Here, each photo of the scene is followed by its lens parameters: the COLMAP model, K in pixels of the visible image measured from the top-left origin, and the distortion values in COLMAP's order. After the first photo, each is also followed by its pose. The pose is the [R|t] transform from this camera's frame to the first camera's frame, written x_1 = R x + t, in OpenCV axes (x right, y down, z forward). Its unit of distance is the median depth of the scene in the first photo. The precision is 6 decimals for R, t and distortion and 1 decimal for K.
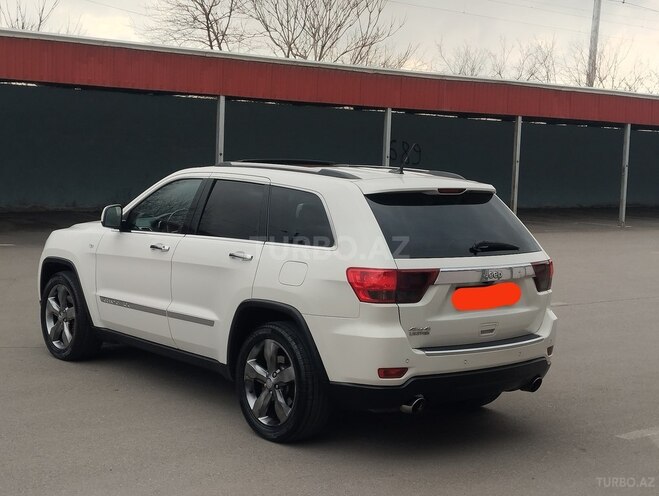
lens RADIAL K [[1054.6, 0, 329.5], [0, 1054.6, 248.0], [0, 0, 1]] dist [0.077703, 0.061343]
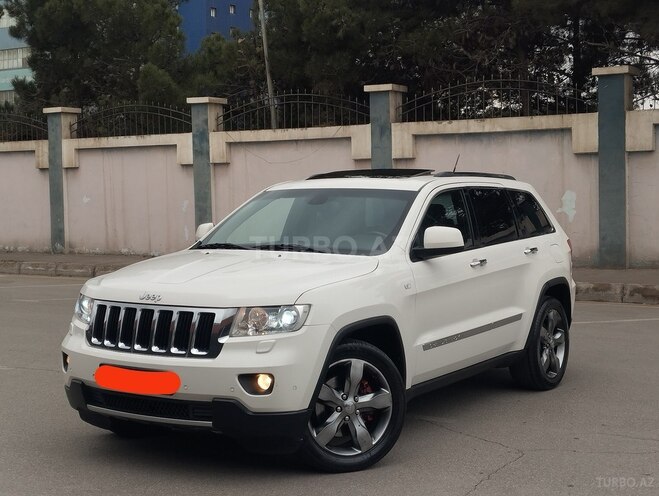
lens RADIAL K [[1054.6, 0, 329.5], [0, 1054.6, 248.0], [0, 0, 1]] dist [0.077703, 0.061343]
pose [[-0.270552, -0.085719, 0.958882, -0.970820], [0.092117, 0.989153, 0.114416, -0.126527], [-0.958288, 0.119285, -0.259721, 1.286195]]
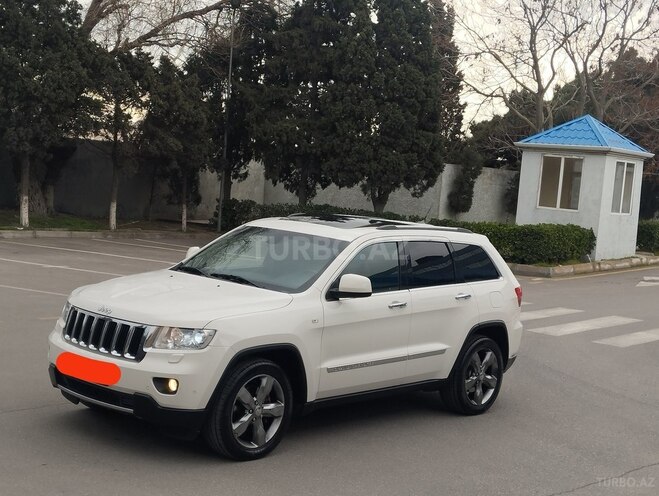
lens RADIAL K [[1054.6, 0, 329.5], [0, 1054.6, 248.0], [0, 0, 1]] dist [0.077703, 0.061343]
pose [[-0.107823, -0.125049, 0.986274, -1.204214], [0.009361, 0.991886, 0.126784, -0.196410], [-0.994126, 0.022903, -0.105778, 1.117939]]
